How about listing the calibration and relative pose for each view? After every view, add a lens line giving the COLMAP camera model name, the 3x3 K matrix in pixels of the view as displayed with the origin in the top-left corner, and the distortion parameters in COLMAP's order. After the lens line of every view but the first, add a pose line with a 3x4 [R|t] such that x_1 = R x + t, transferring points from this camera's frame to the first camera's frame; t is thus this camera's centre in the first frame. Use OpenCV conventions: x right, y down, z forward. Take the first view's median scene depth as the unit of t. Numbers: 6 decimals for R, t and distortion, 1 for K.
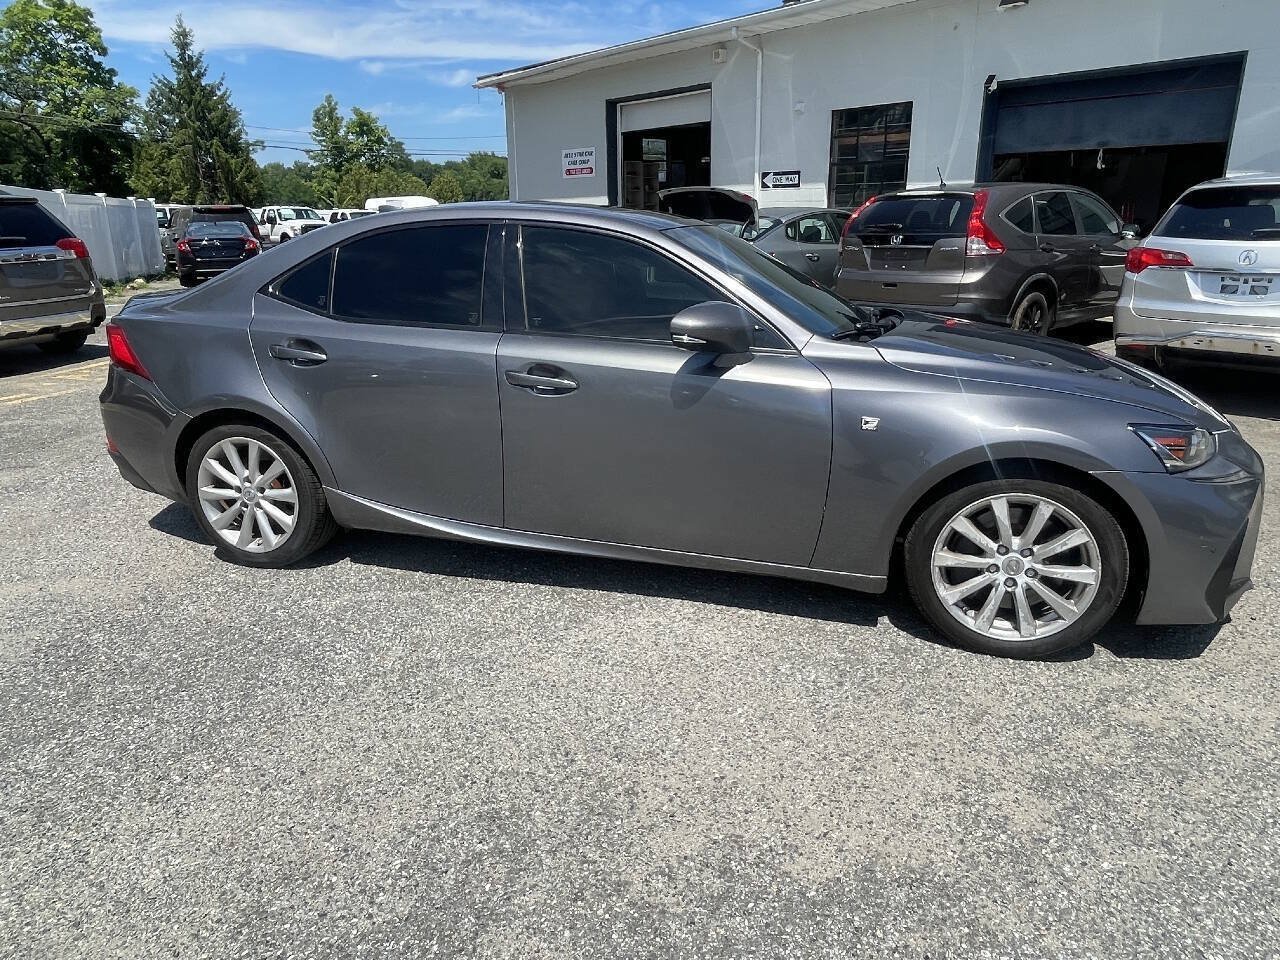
lens RADIAL K [[853.2, 0, 624.4], [0, 853.2, 468.9], [0, 0, 1]] dist [-0.000977, -0.005060]
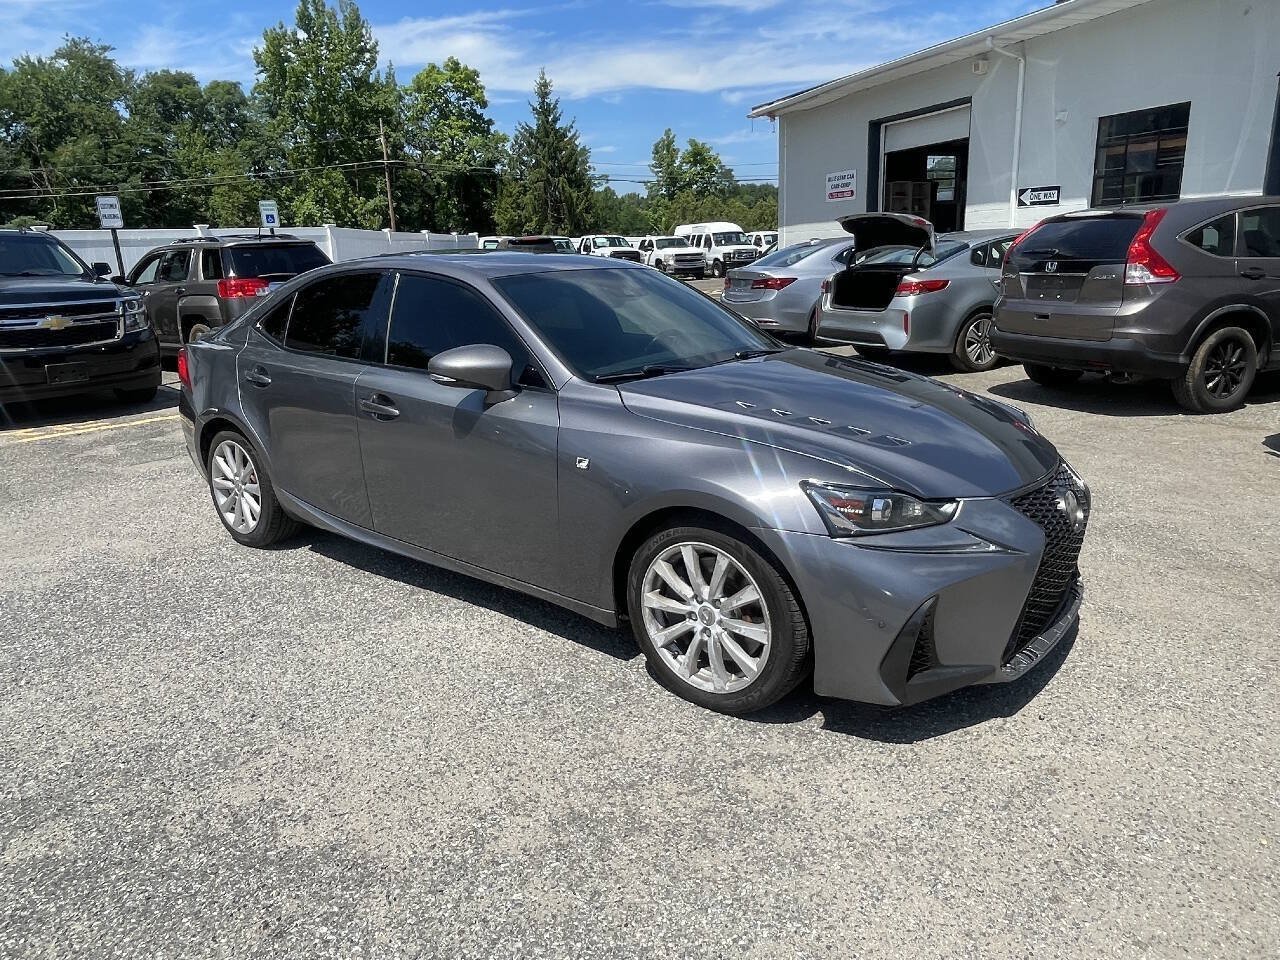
lens RADIAL K [[853.2, 0, 634.8], [0, 853.2, 467.9], [0, 0, 1]] dist [-0.000977, -0.005060]
pose [[0.931642, 0.070548, -0.356463, 0.193818], [-0.079045, 0.996828, -0.009309, -0.011260], [0.354675, 0.036849, 0.934263, 0.010018]]
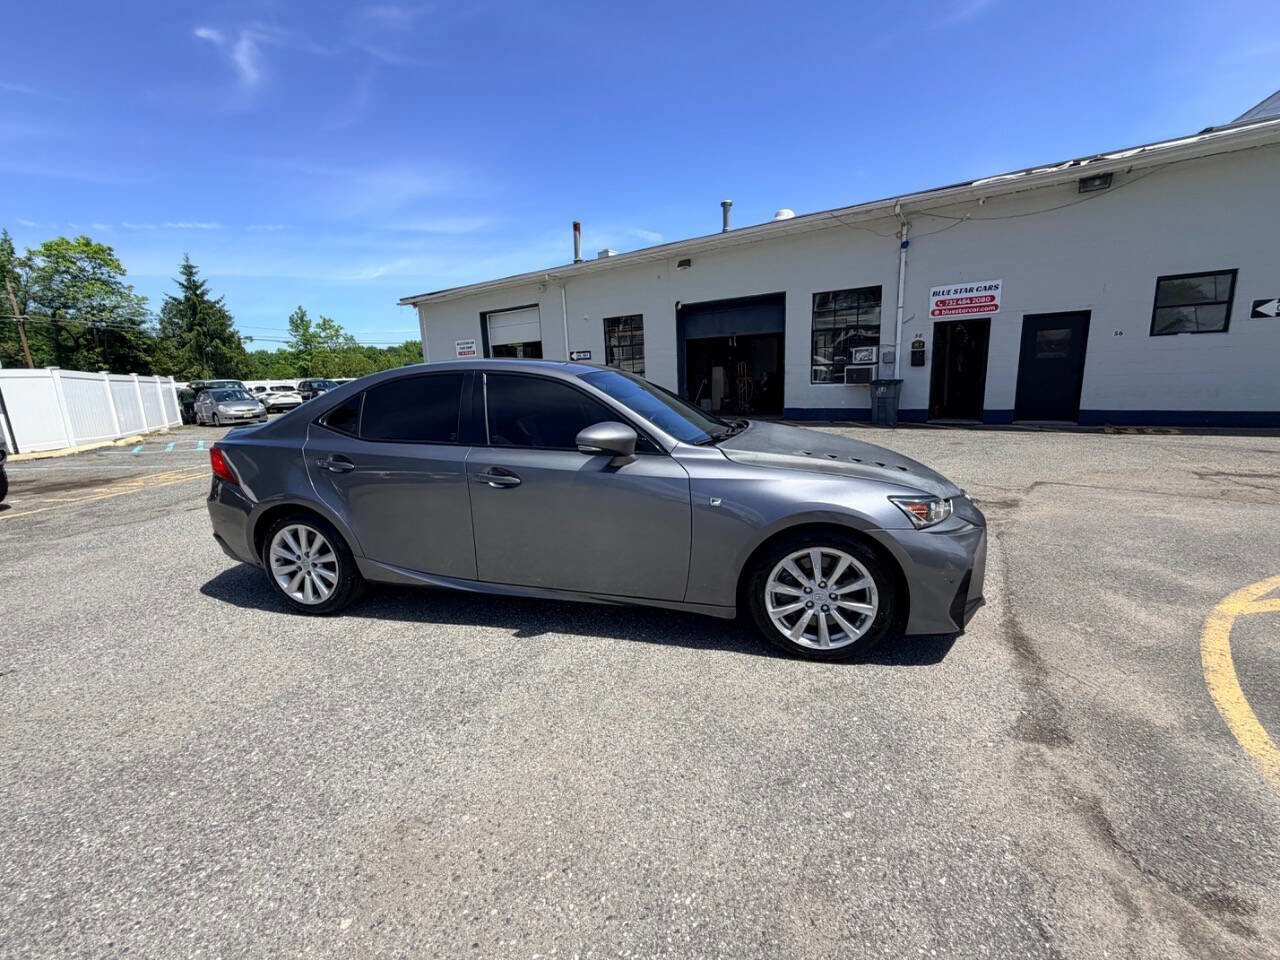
lens RADIAL K [[538.9, 0, 640.9], [0, 538.9, 482.8], [0, 0, 1]] dist [0.000951, -0.000412]
pose [[0.972959, -0.072536, 0.219294, 0.058438], [0.092774, 0.992186, -0.083431, 0.054016], [-0.211529, 0.101520, 0.972085, -0.168006]]
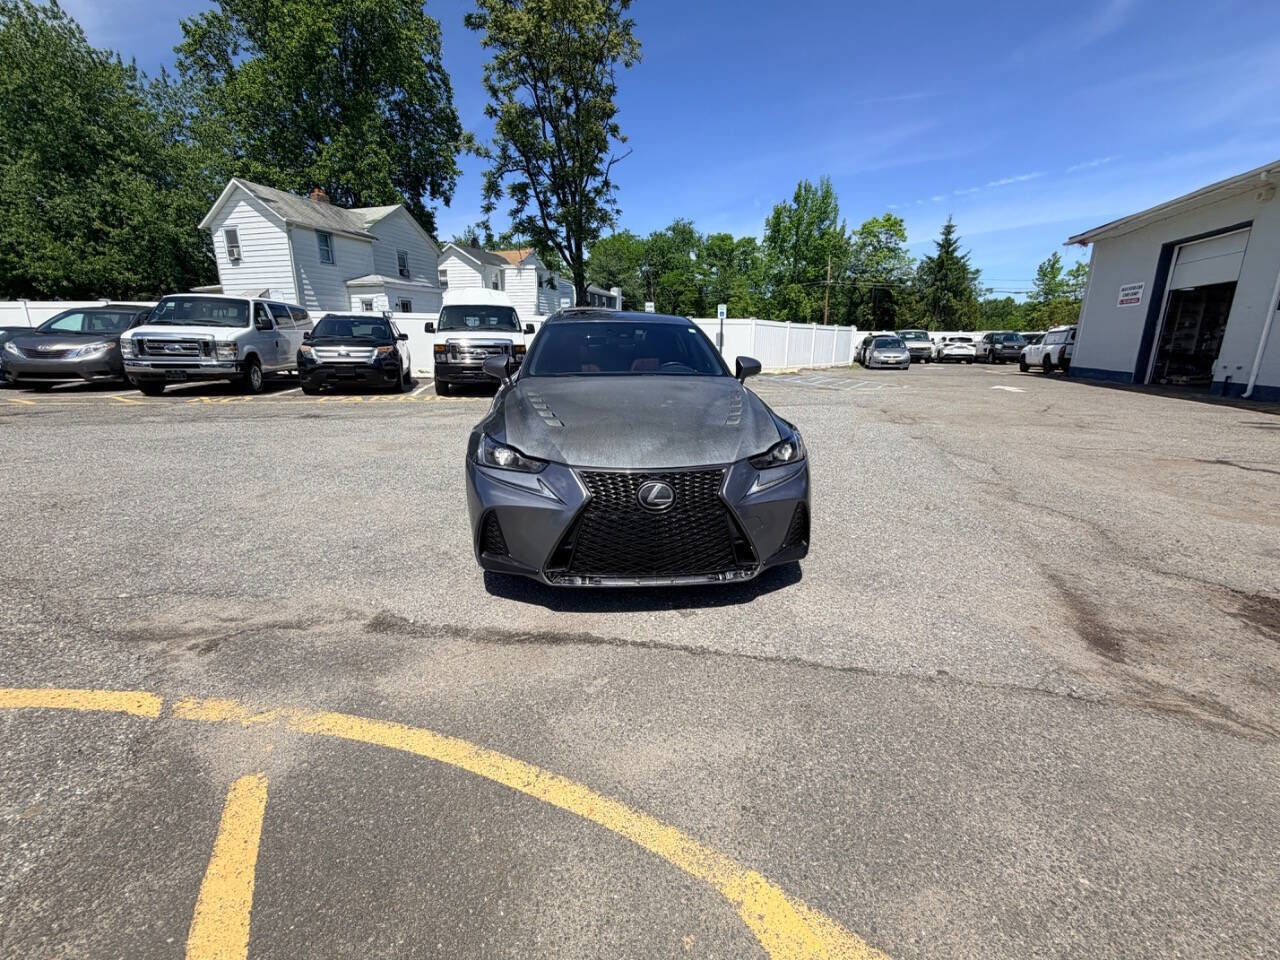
lens RADIAL K [[538.9, 0, 642.6], [0, 538.9, 478.3], [0, 0, 1]] dist [0.000951, -0.000412]
pose [[0.557062, 0.218122, -0.801314, 0.488604], [-0.244512, 0.965200, 0.092751, 0.027760], [0.793660, 0.144263, 0.591010, -0.056223]]
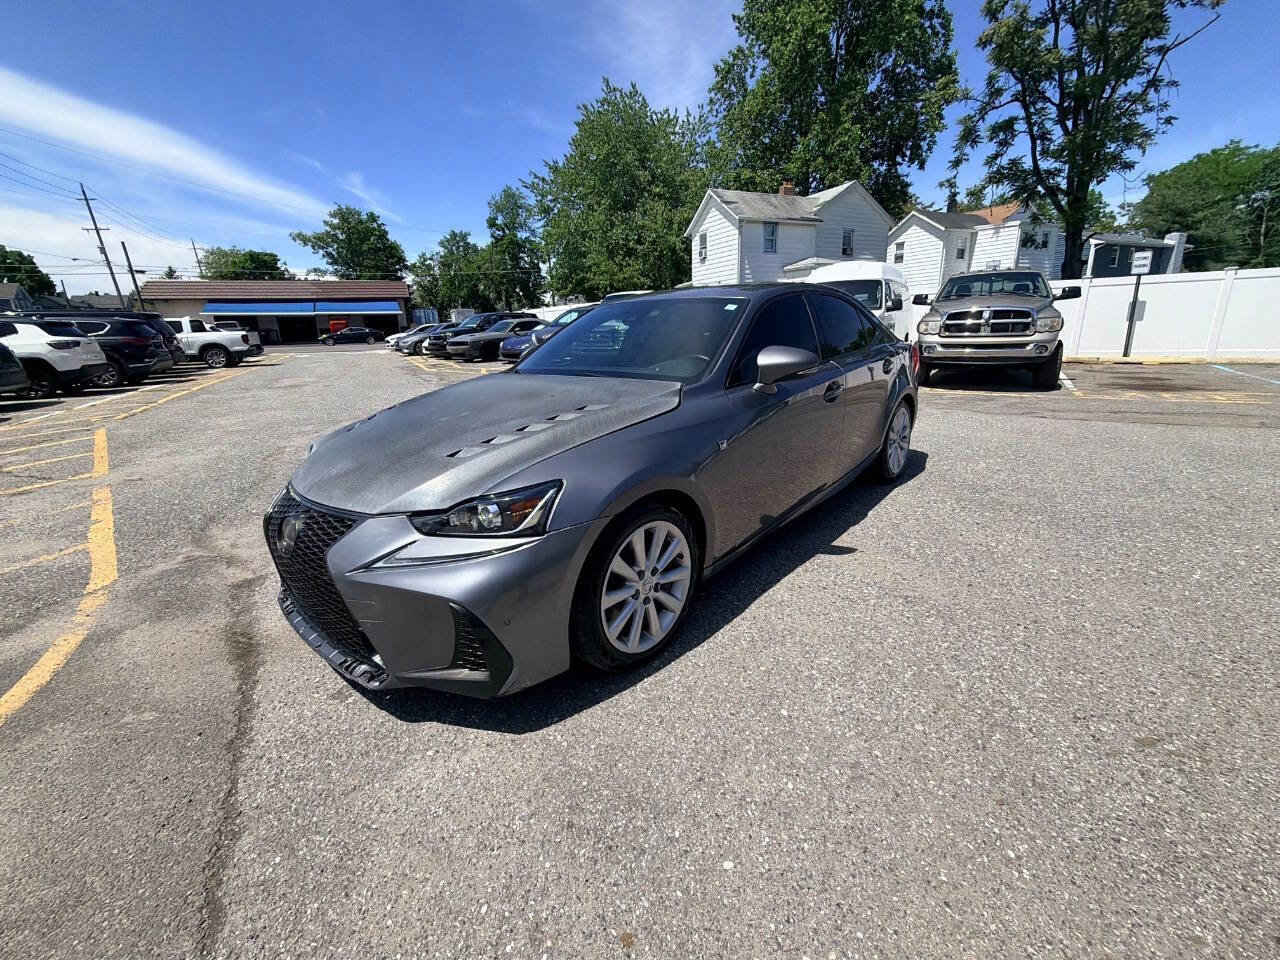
lens RADIAL K [[538.9, 0, 642.3], [0, 538.9, 478.7], [0, 0, 1]] dist [0.000951, -0.000412]
pose [[-0.232197, 0.280535, -0.931335, 0.444025], [-0.242351, 0.910620, 0.334718, -0.053755], [0.941993, 0.303431, -0.143456, 0.226598]]
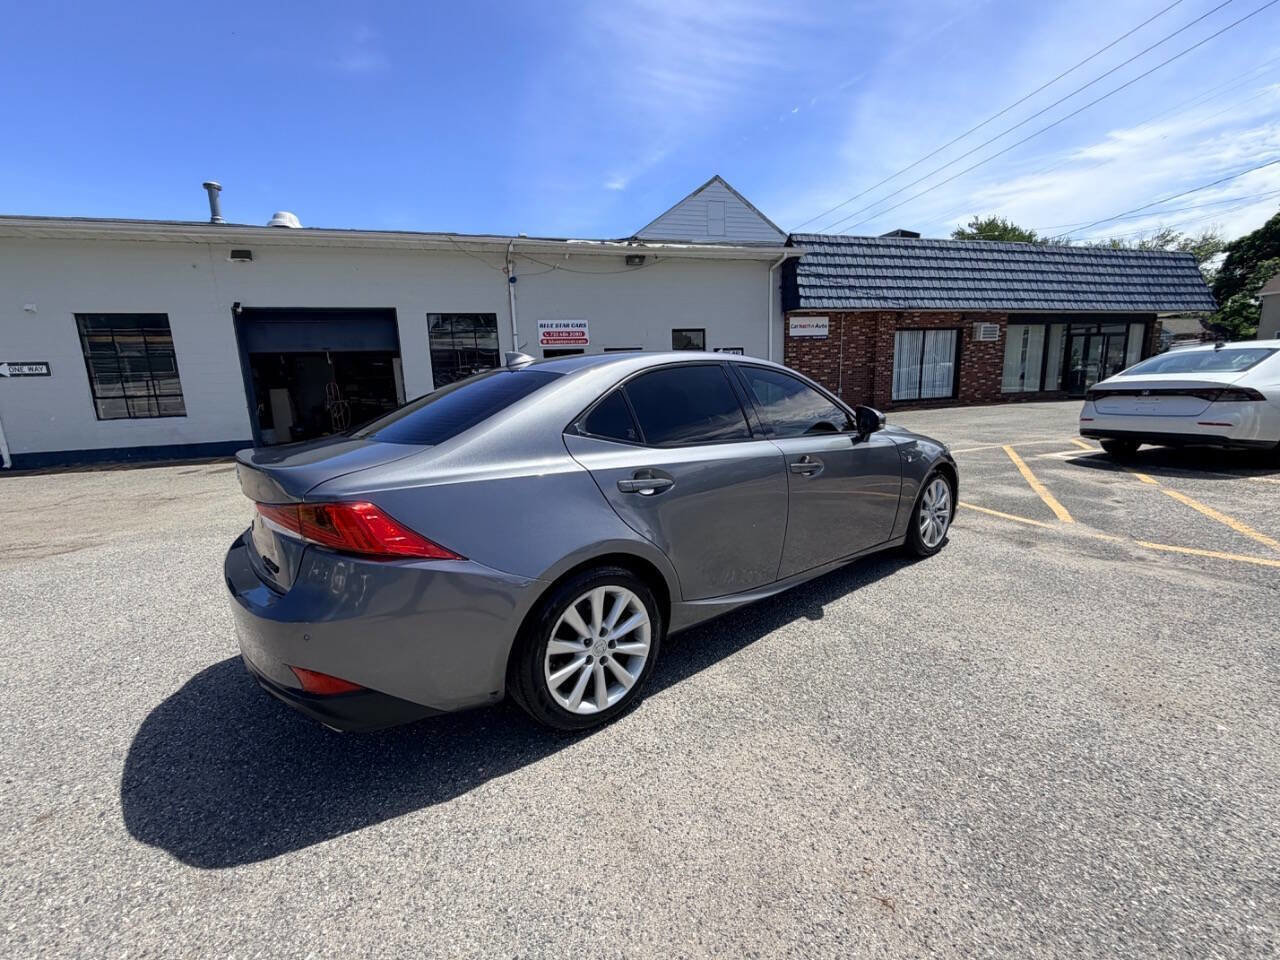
lens RADIAL K [[538.9, 0, 644.6], [0, 538.9, 478.6], [0, 0, 1]] dist [0.000951, -0.000412]
pose [[0.391053, -0.168750, 0.904766, -0.234439], [0.293920, 0.954469, 0.050983, -0.009750], [-0.872175, 0.245991, 0.422847, 0.070085]]
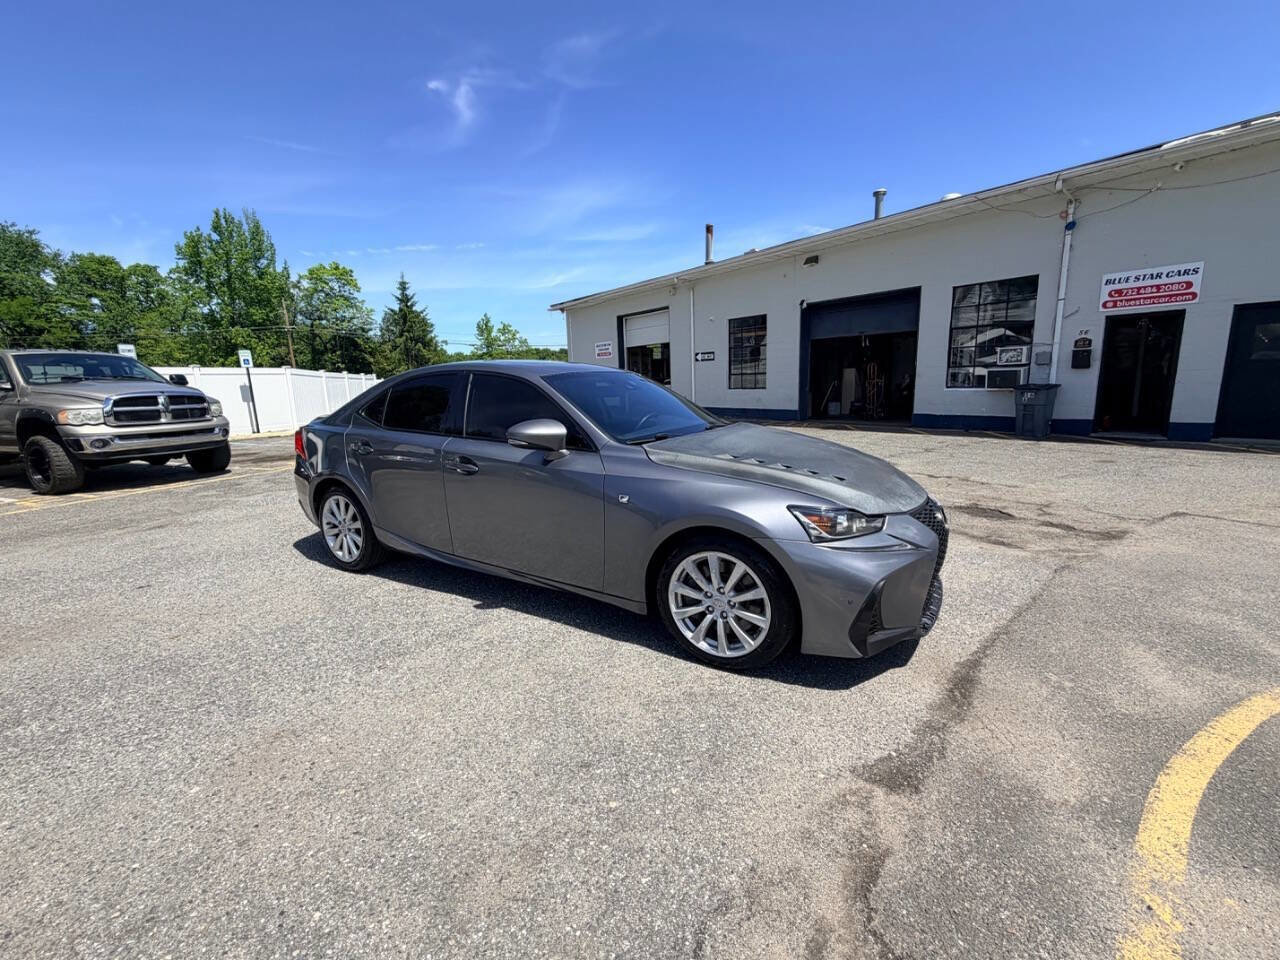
lens RADIAL K [[538.9, 0, 641.2], [0, 538.9, 479.9], [0, 0, 1]] dist [0.000951, -0.000412]
pose [[0.998395, -0.009997, -0.055748, 0.167612], [0.004193, 0.994644, -0.103278, 0.062882], [0.056482, 0.102879, 0.993089, -0.189090]]
